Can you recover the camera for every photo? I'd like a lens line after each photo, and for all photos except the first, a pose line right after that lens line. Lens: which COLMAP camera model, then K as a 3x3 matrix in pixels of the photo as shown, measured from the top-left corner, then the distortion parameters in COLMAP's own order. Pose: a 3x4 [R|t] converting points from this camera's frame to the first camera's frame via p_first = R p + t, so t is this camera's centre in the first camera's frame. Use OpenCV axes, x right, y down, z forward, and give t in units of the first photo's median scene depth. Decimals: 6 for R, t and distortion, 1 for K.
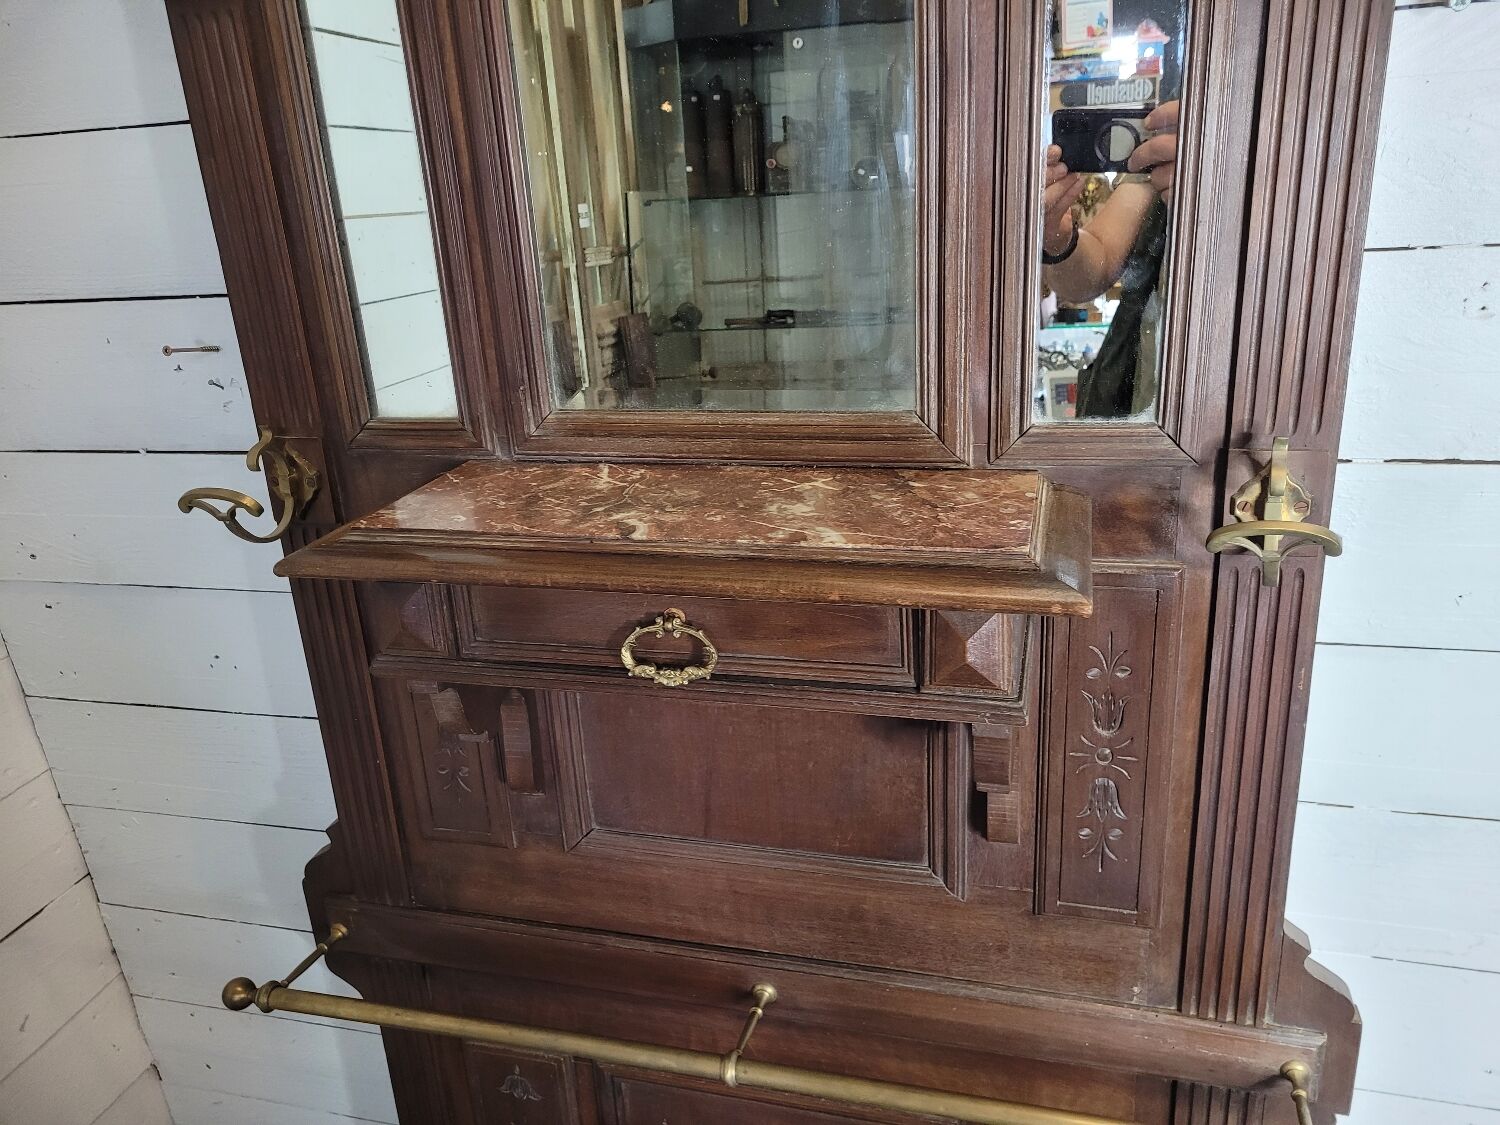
lens RADIAL K [[1121.8, 0, 753.6], [0, 1121.8, 557.2], [0, 0, 1]] dist [0.059281, -0.049267]
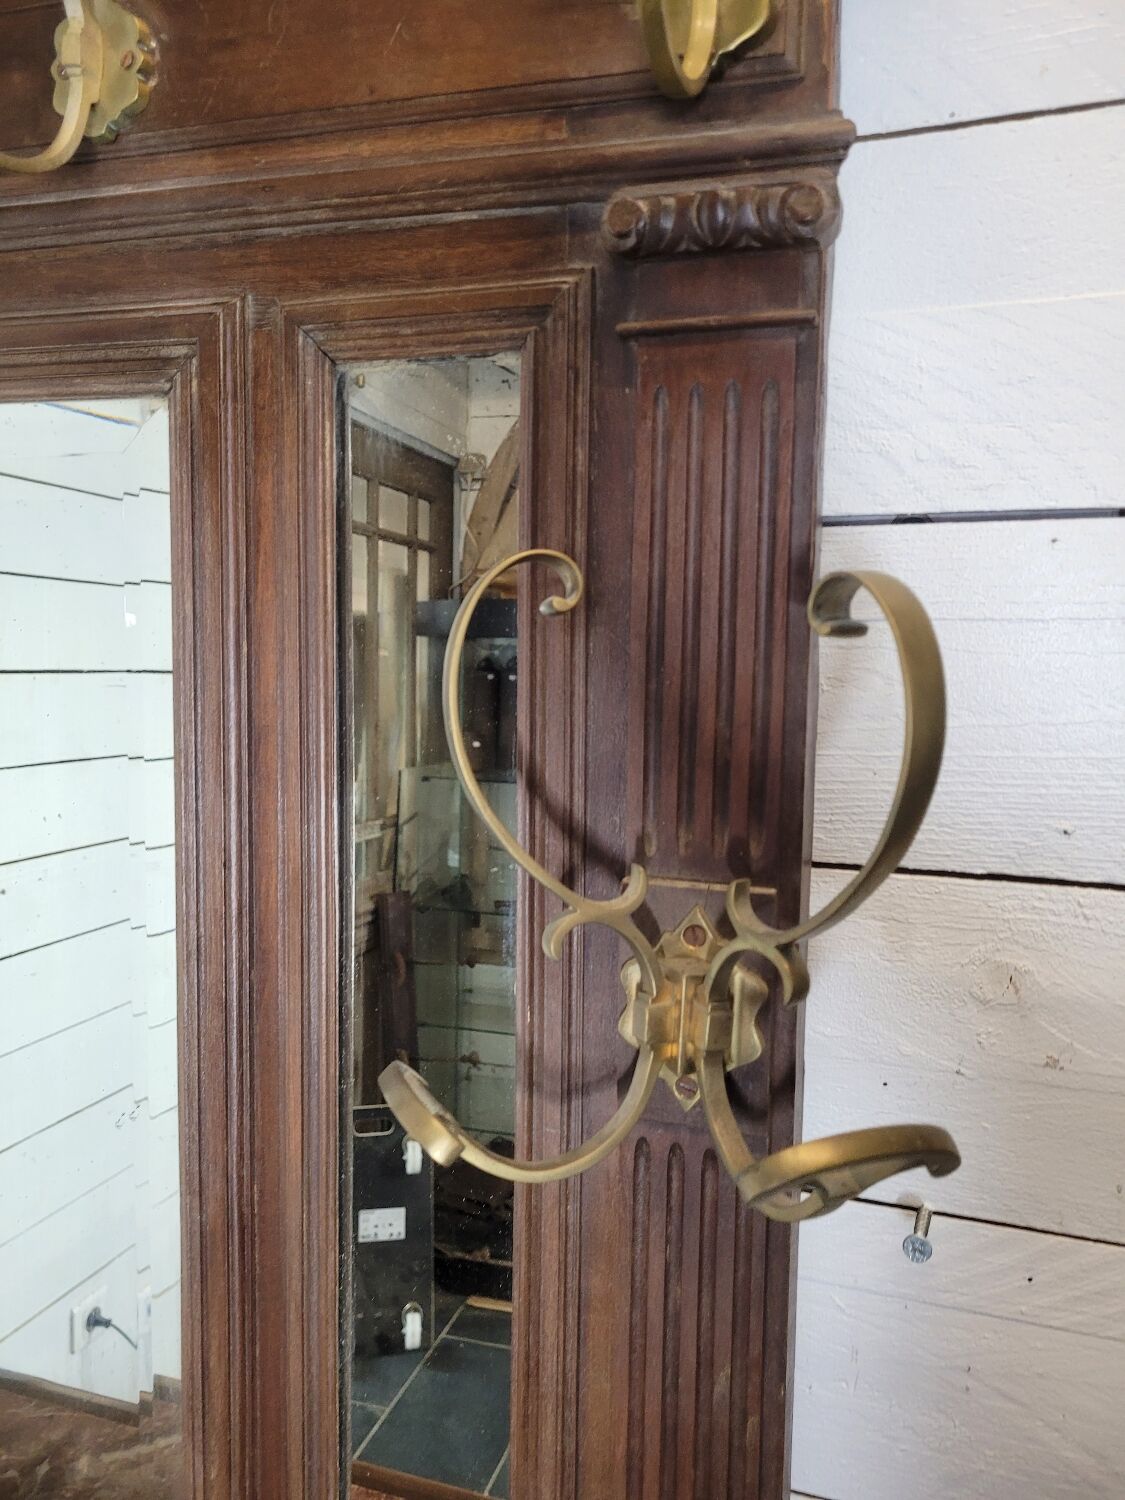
lens RADIAL K [[1121.8, 0, 579.2], [0, 1121.8, 729.5], [0, 0, 1]] dist [0.059281, -0.049267]
pose [[0.995578, 0.078789, -0.051144, 0.314136], [-0.089265, 0.963076, -0.254001, -0.438274], [0.029243, 0.257443, 0.965851, 0.185916]]
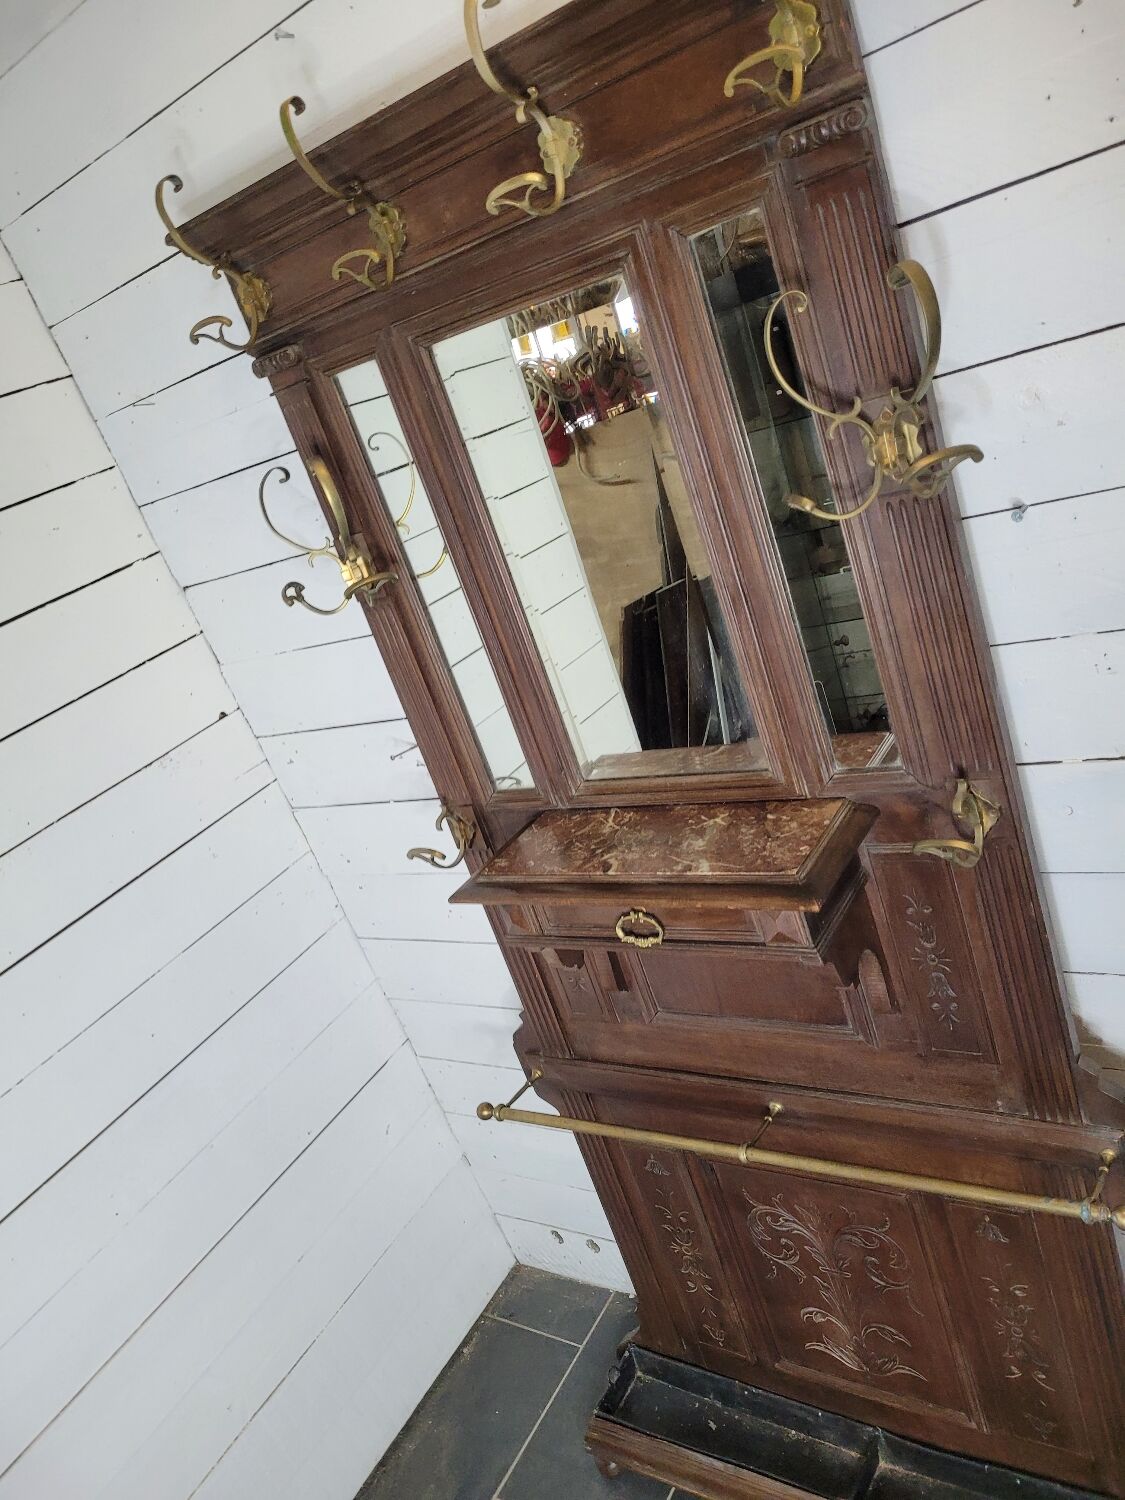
lens RADIAL K [[1121.8, 0, 564.1], [0, 1121.8, 732.3], [0, 0, 1]] dist [0.059281, -0.049267]
pose [[0.919262, -0.137172, -0.368972, 0.424358], [0.153812, 0.987972, 0.015913, -0.224552], [0.362351, -0.071381, 0.929304, -0.592522]]
